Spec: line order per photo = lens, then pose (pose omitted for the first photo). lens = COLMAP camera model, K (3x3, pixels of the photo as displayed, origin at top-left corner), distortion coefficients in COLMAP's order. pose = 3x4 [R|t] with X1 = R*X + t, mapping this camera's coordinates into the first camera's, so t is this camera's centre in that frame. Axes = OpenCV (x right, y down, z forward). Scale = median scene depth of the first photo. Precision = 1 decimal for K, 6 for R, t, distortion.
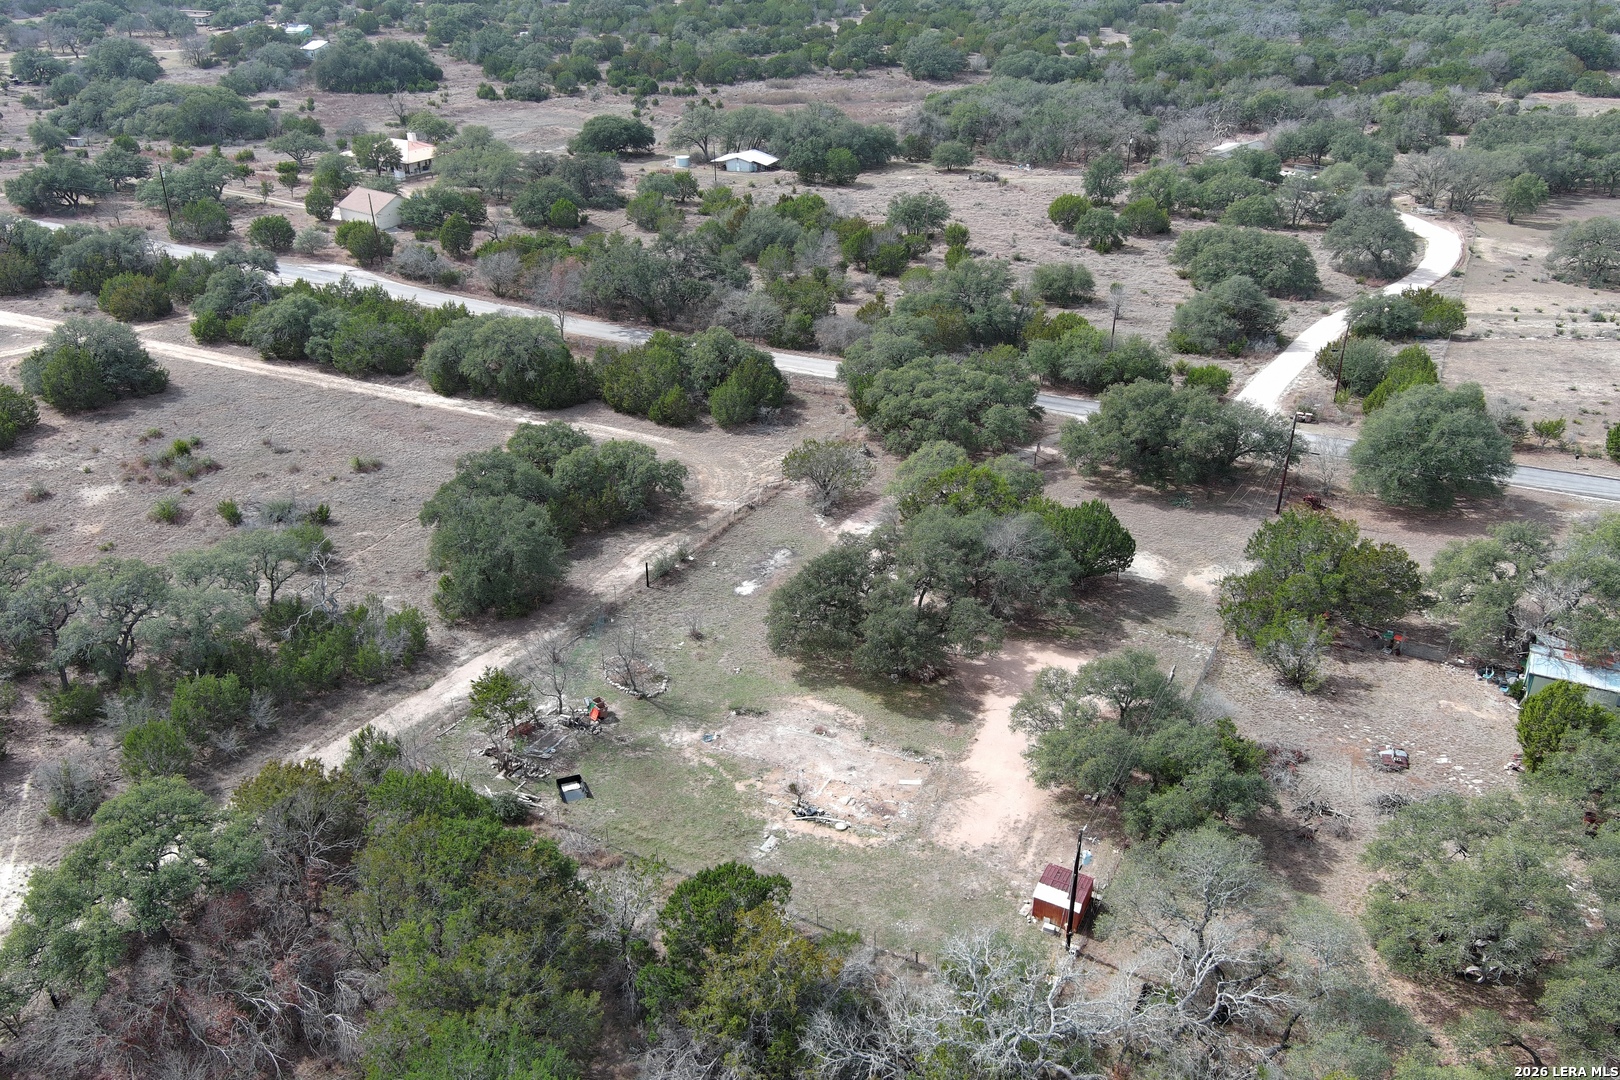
lens RADIAL K [[1244.3, 0, 810.0], [0, 1244.3, 540.0], [0, 0, 1]] dist [0.007337, -0.006008]
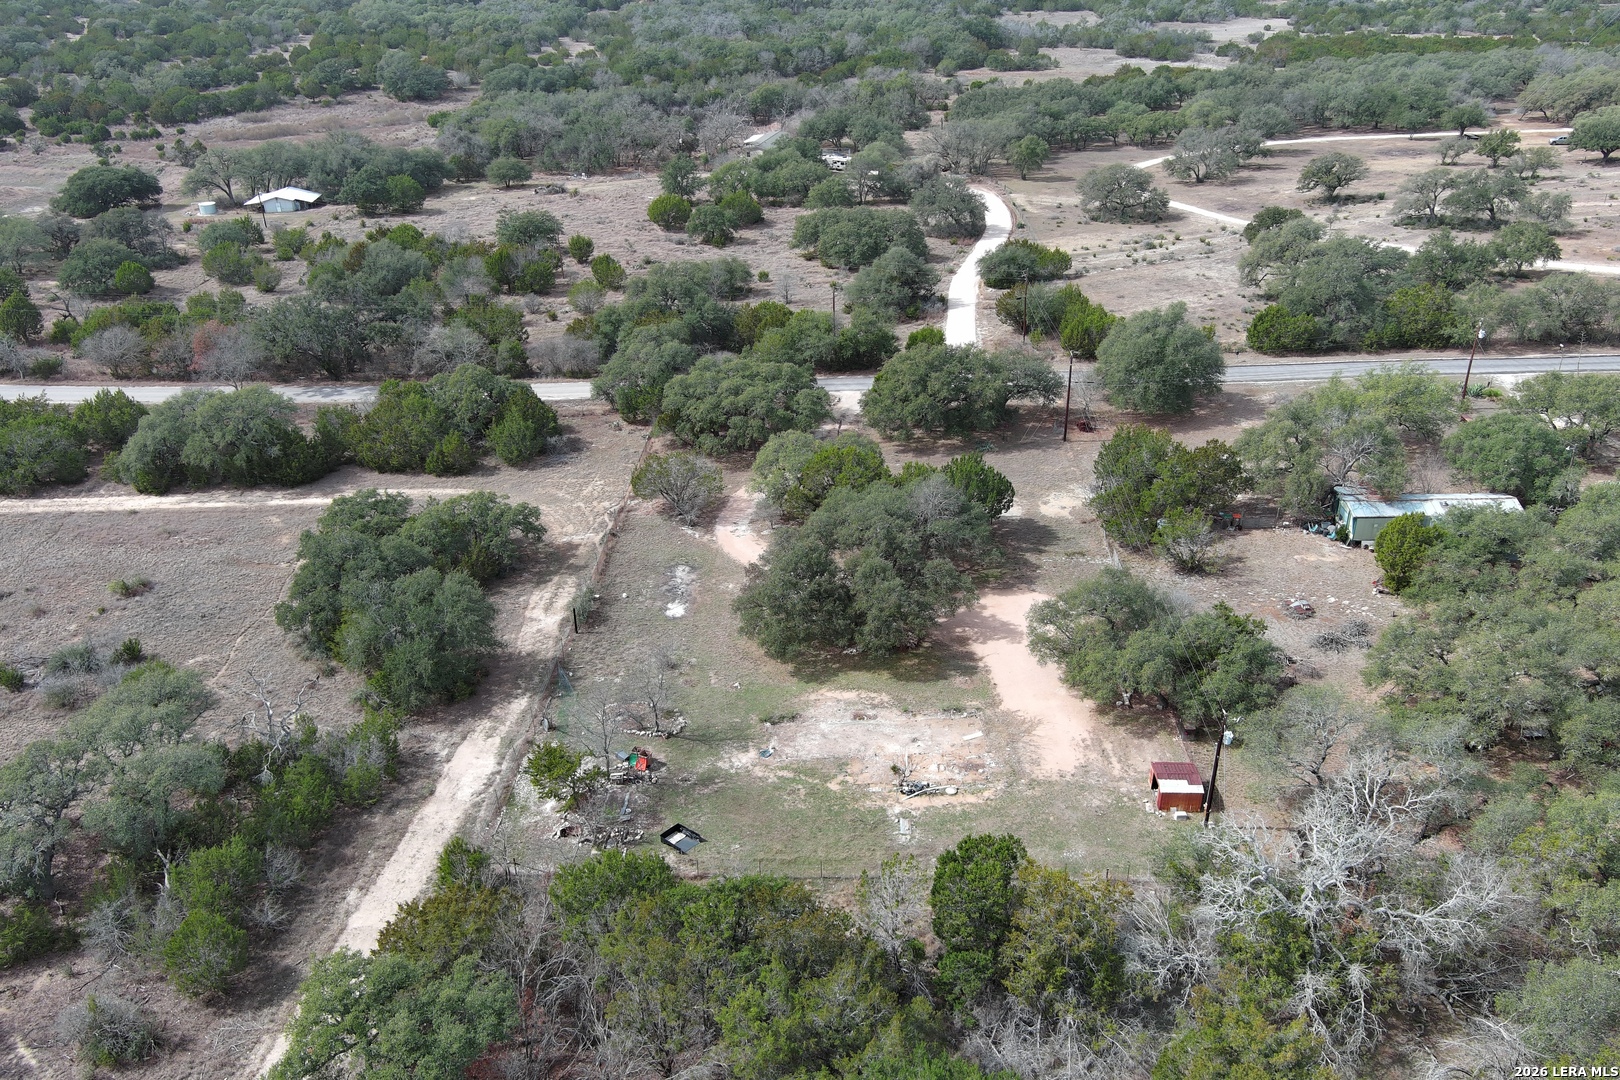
lens RADIAL K [[1244.3, 0, 810.0], [0, 1244.3, 540.0], [0, 0, 1]] dist [0.007337, -0.006008]
pose [[0.897803, -0.213735, 0.385055, -0.183828], [0.217164, 0.975503, 0.035133, -0.015006], [-0.383132, 0.052078, 0.922224, 0.033524]]
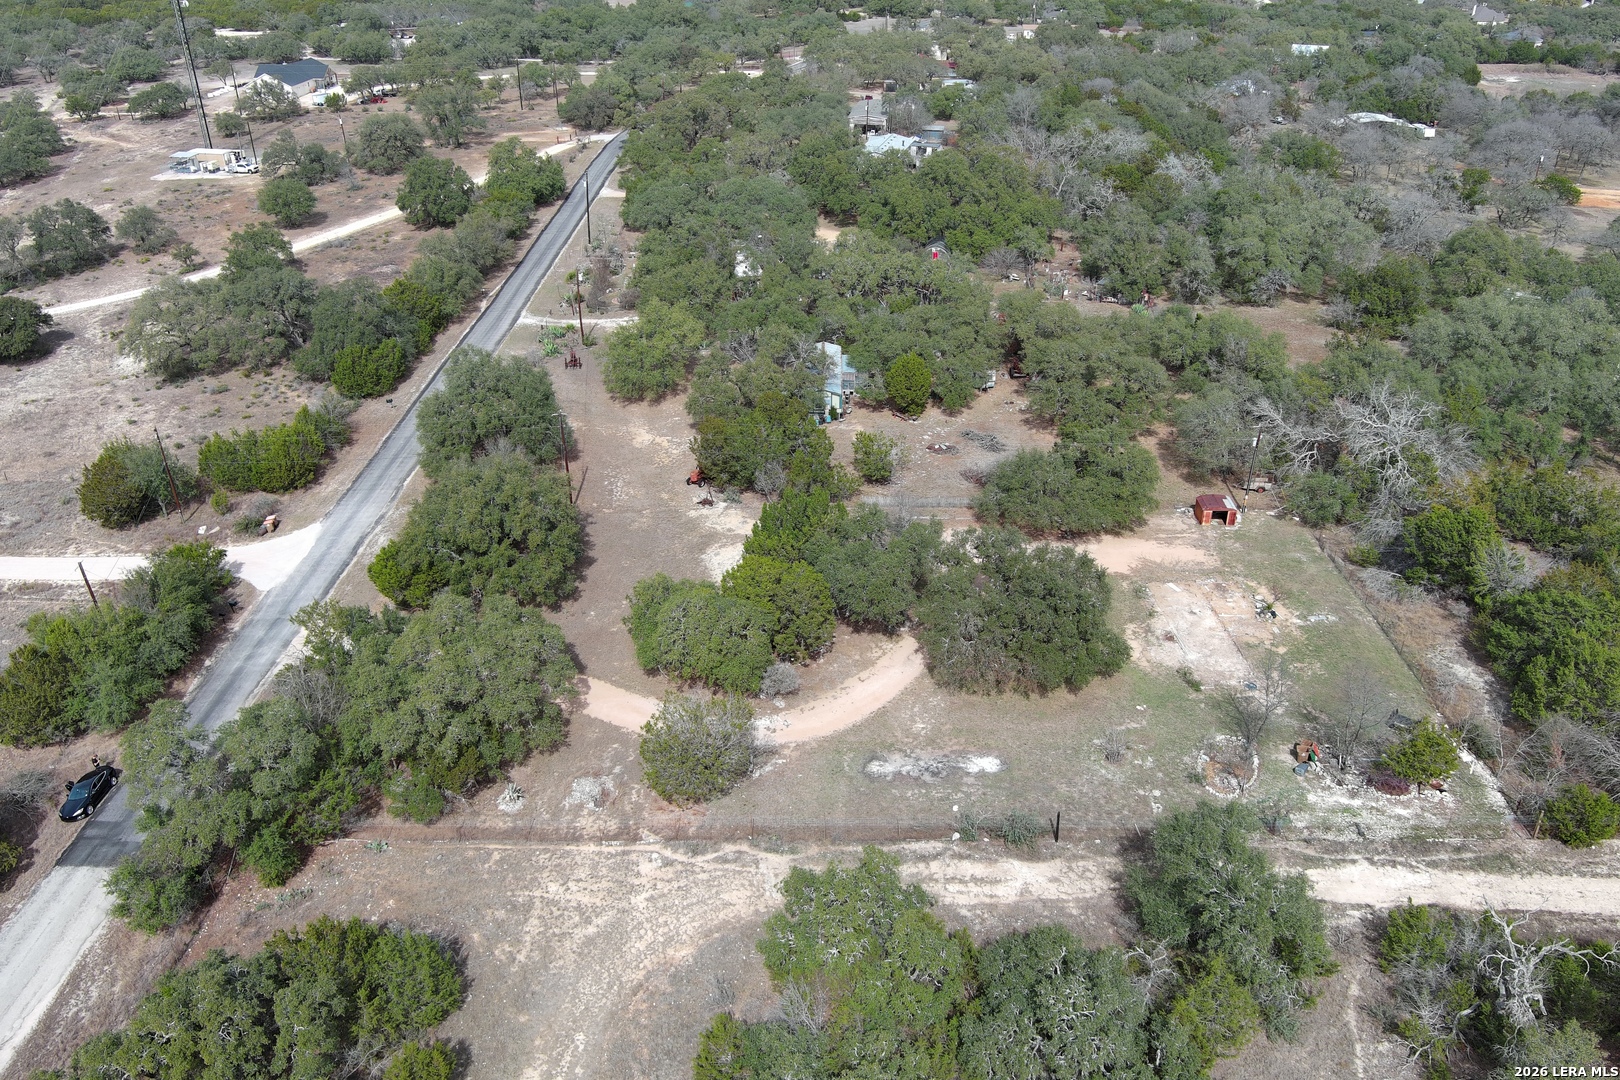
lens RADIAL K [[1244.3, 0, 810.0], [0, 1244.3, 540.0], [0, 0, 1]] dist [0.007337, -0.006008]
pose [[-0.439306, -0.419780, 0.794226, -0.328027], [0.425307, 0.681557, 0.595478, -0.331315], [-0.791280, 0.599387, -0.120876, 0.630499]]
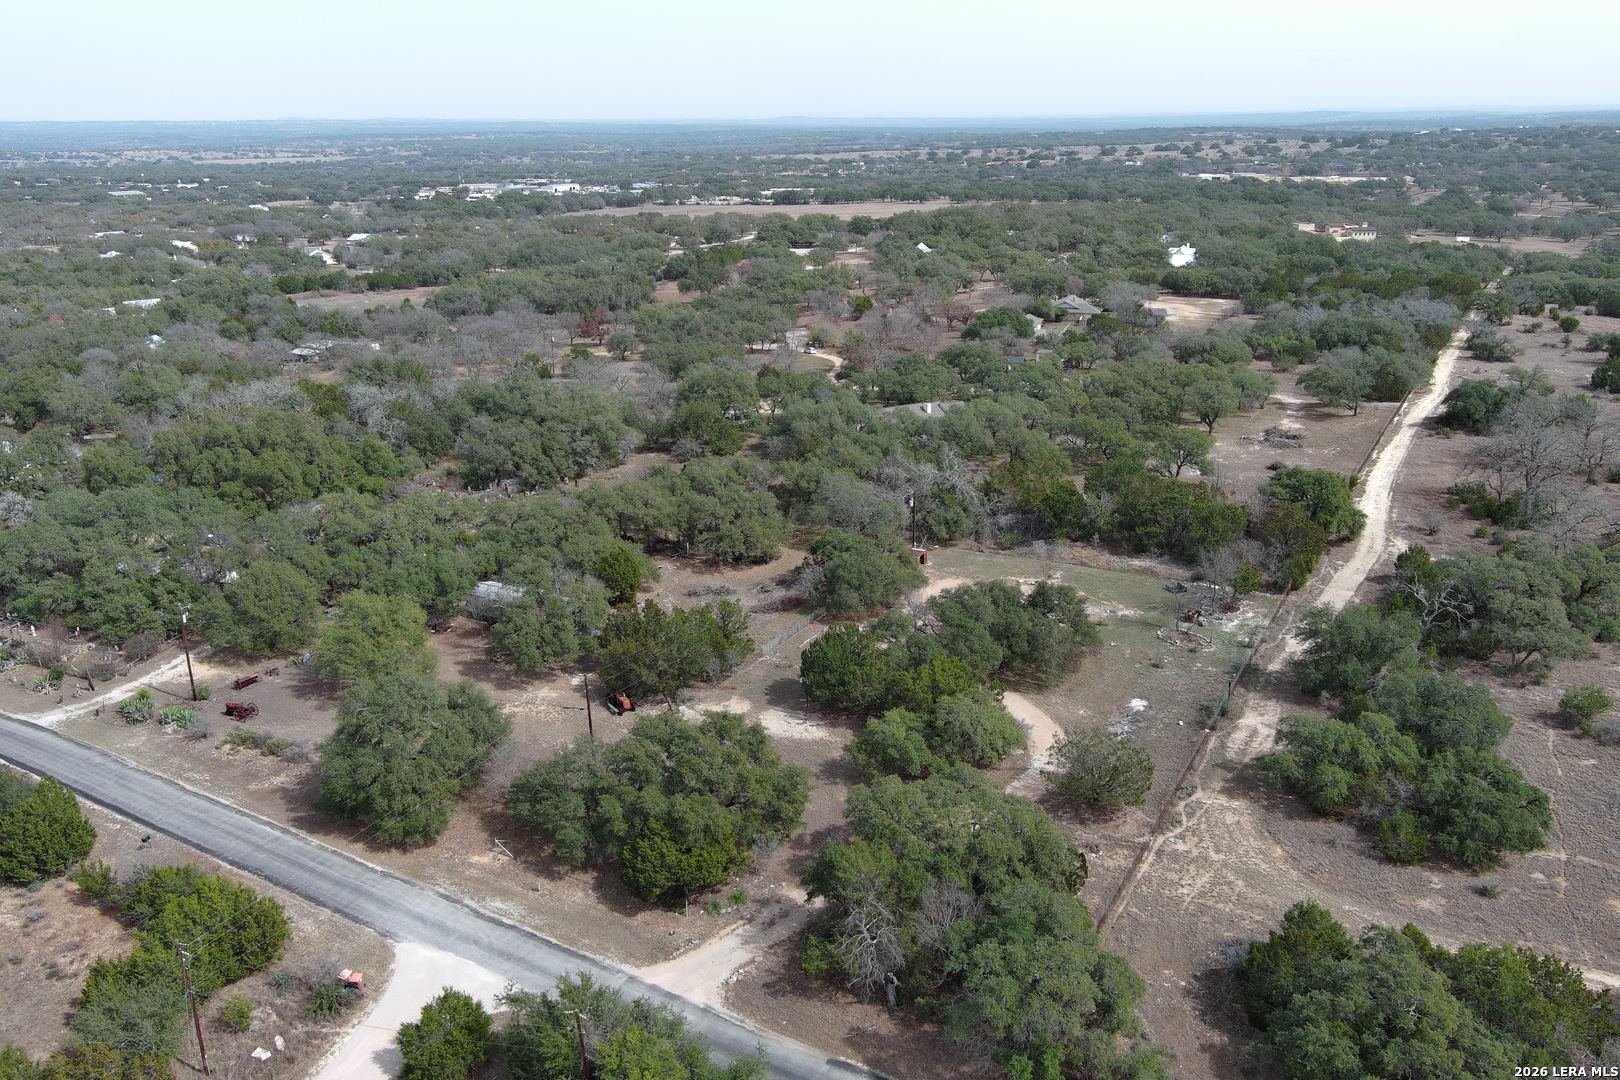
lens RADIAL K [[1244.3, 0, 810.0], [0, 1244.3, 540.0], [0, 0, 1]] dist [0.007337, -0.006008]
pose [[-0.998742, 0.014748, 0.047936, 0.108165], [0.044958, 0.686910, 0.725350, -0.511554], [-0.022231, 0.726592, -0.686709, 0.959258]]
